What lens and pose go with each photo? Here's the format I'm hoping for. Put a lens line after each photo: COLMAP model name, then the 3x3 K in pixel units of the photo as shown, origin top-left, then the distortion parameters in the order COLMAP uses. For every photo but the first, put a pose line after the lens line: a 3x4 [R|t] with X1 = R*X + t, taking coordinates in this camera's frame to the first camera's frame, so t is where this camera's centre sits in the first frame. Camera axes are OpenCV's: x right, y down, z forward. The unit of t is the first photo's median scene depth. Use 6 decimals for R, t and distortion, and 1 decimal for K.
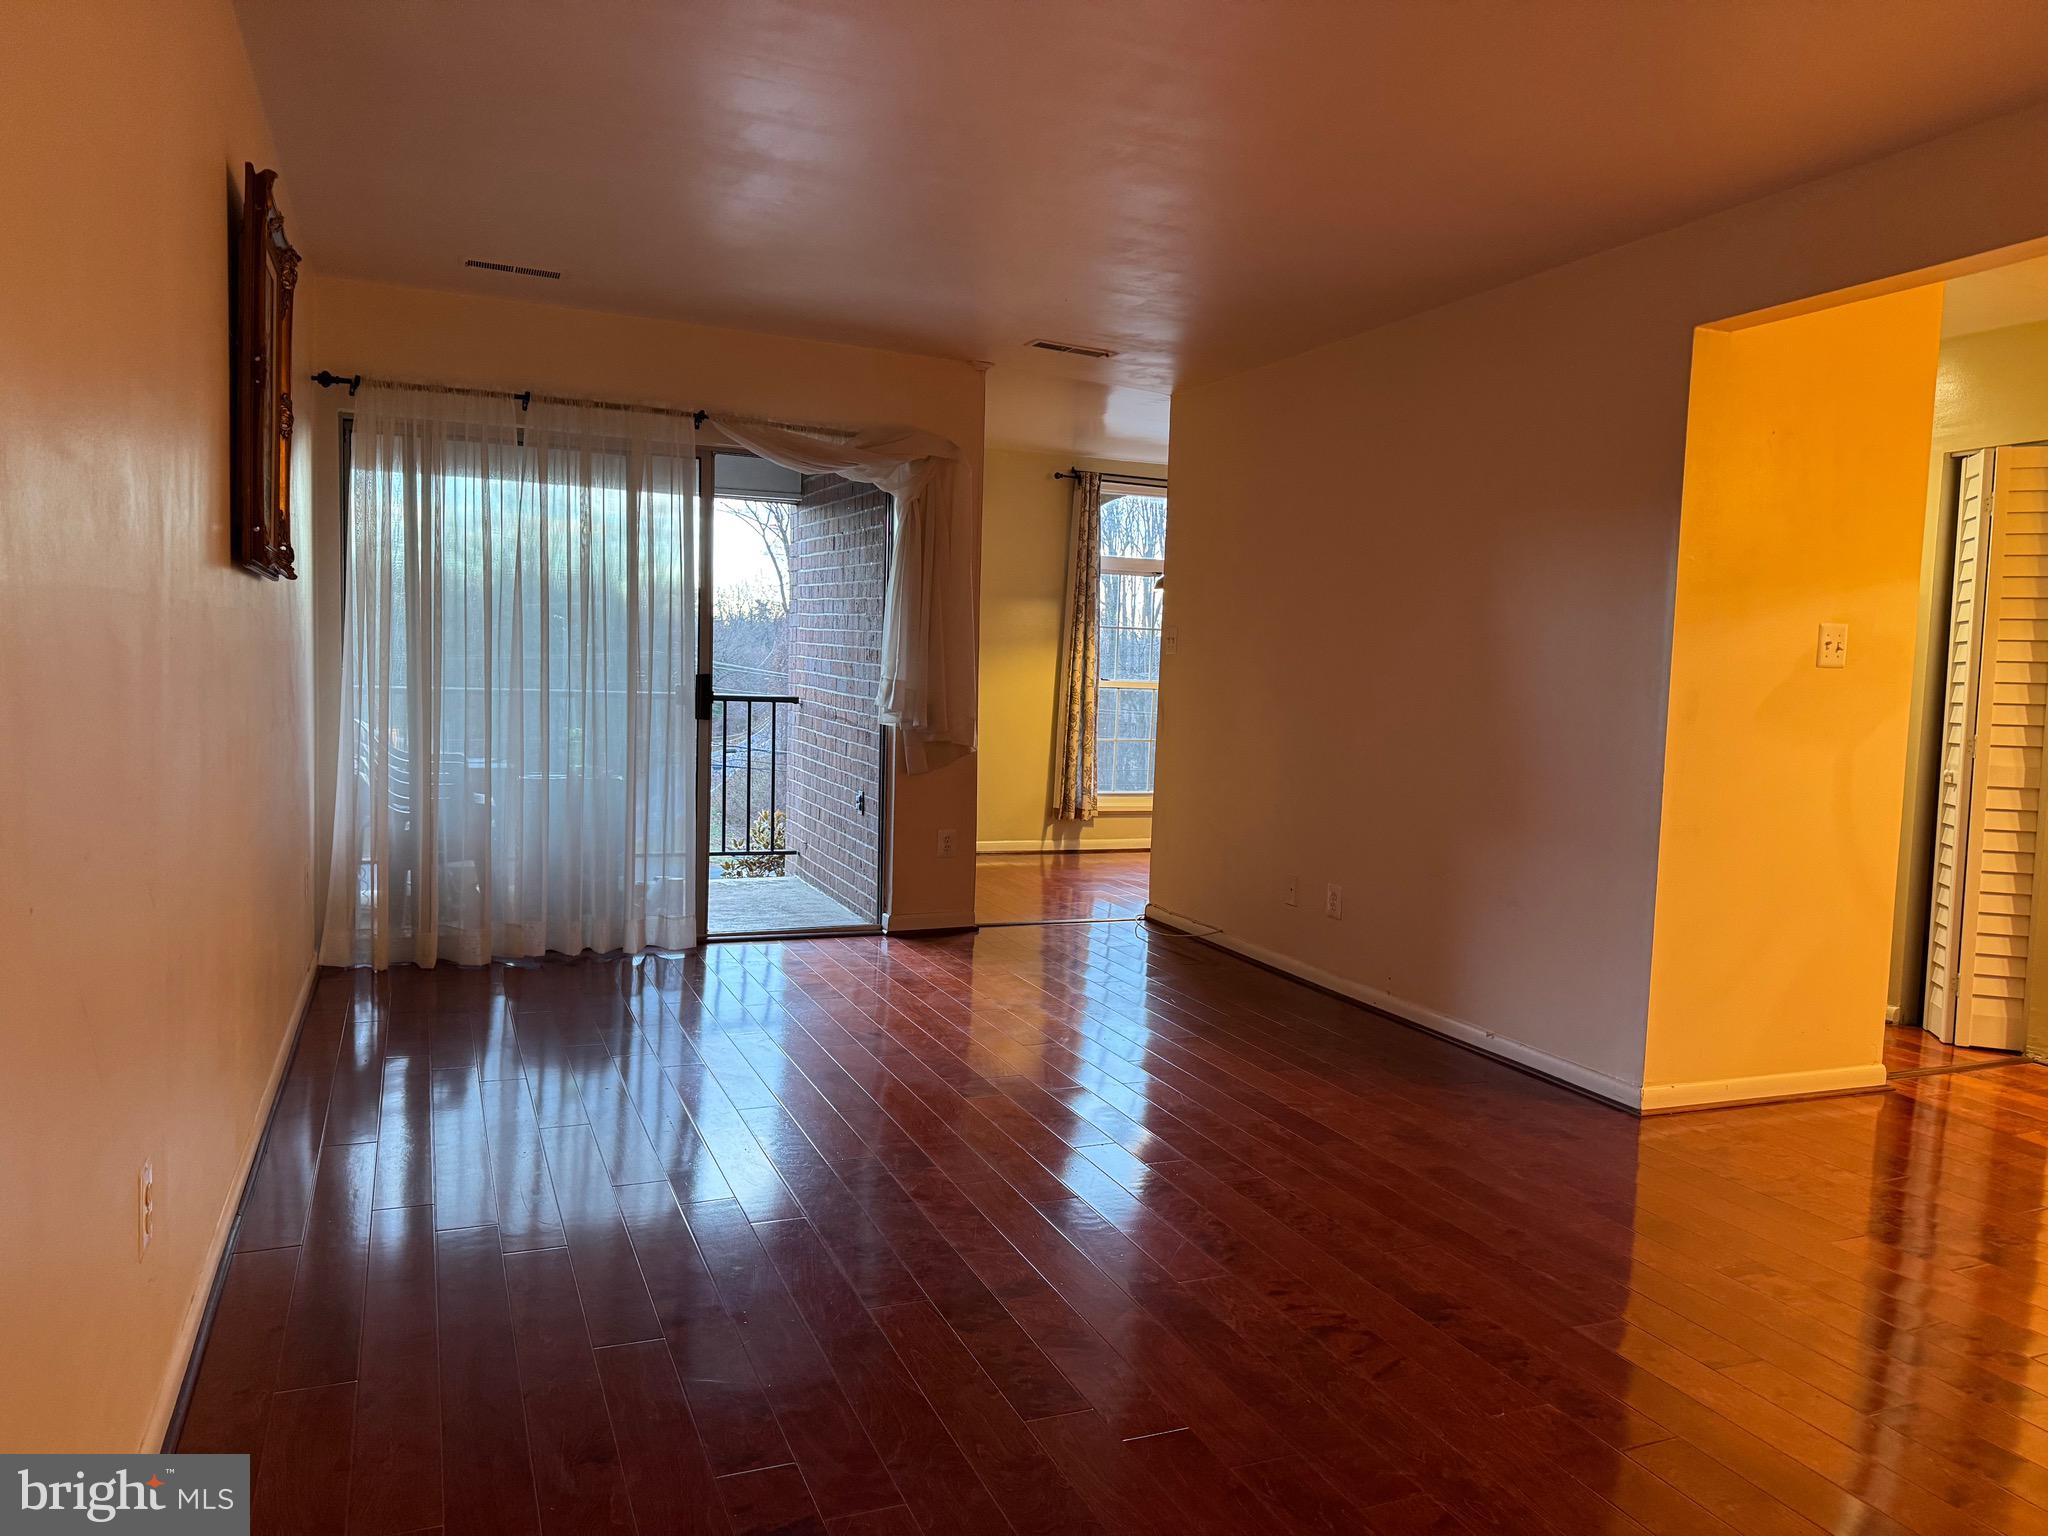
lens RADIAL K [[1433.4, 0, 1024.0], [0, 1433.4, 768.0], [0, 0, 1]] dist [0.007725, 0.002861]
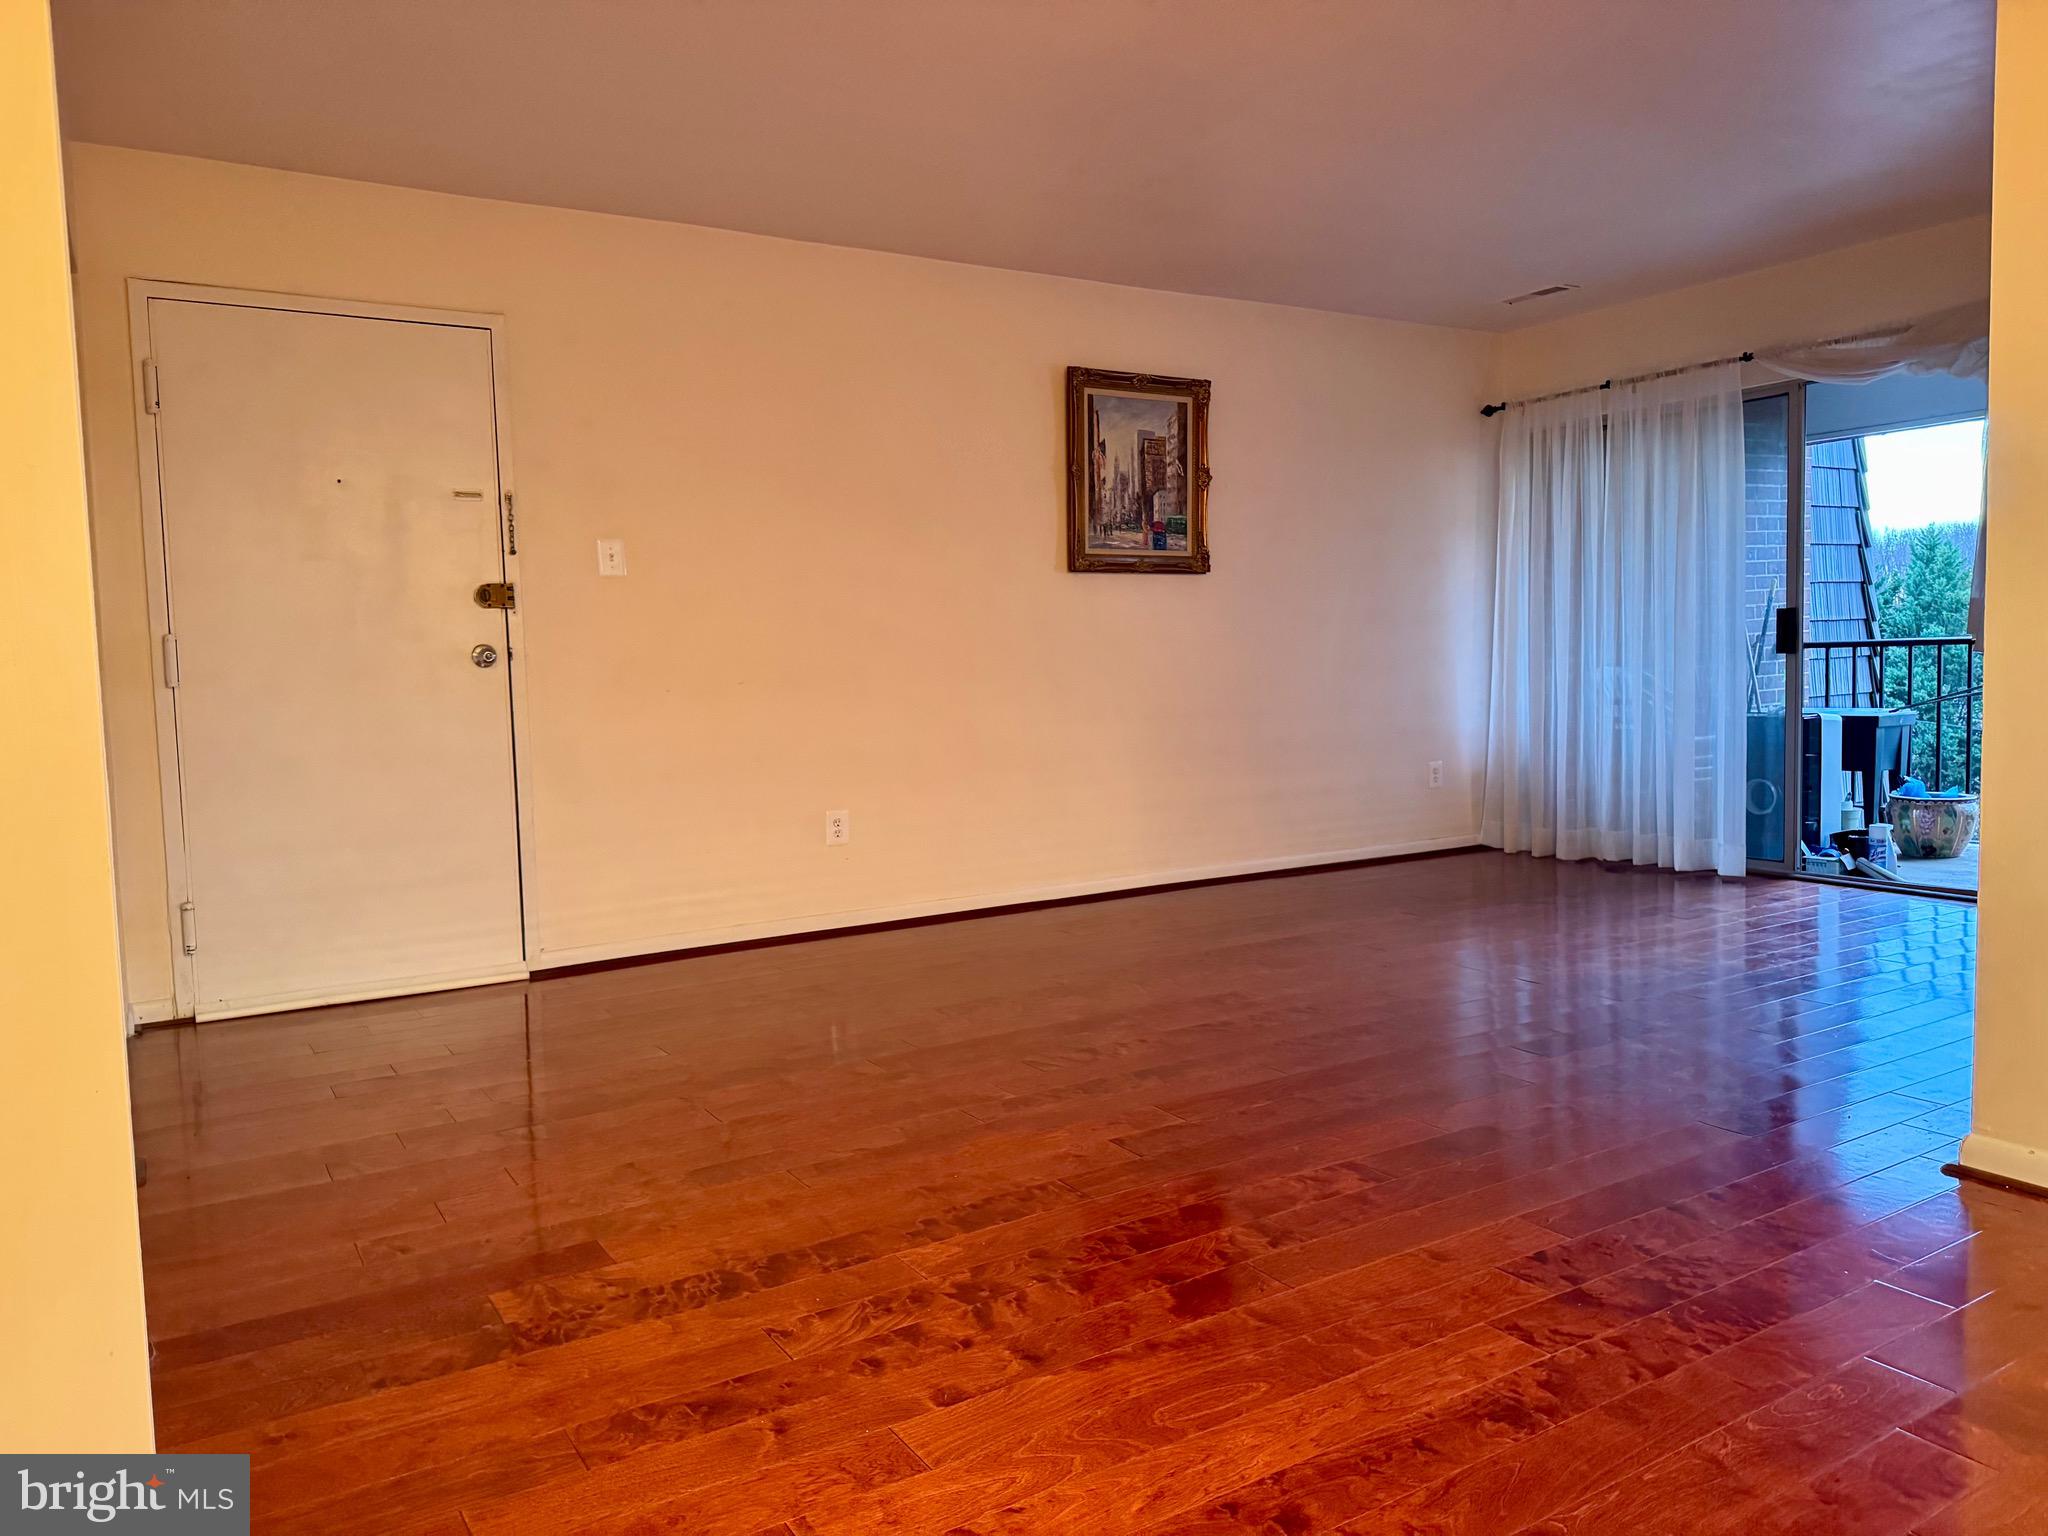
lens RADIAL K [[1433.4, 0, 1024.0], [0, 1433.4, 768.0], [0, 0, 1]] dist [0.007725, 0.002861]
pose [[0.151939, 0.035645, -0.987747, 0.758841], [-0.041667, 0.998692, 0.029630, 0.041718], [0.987511, 0.036655, 0.153226, 0.354221]]
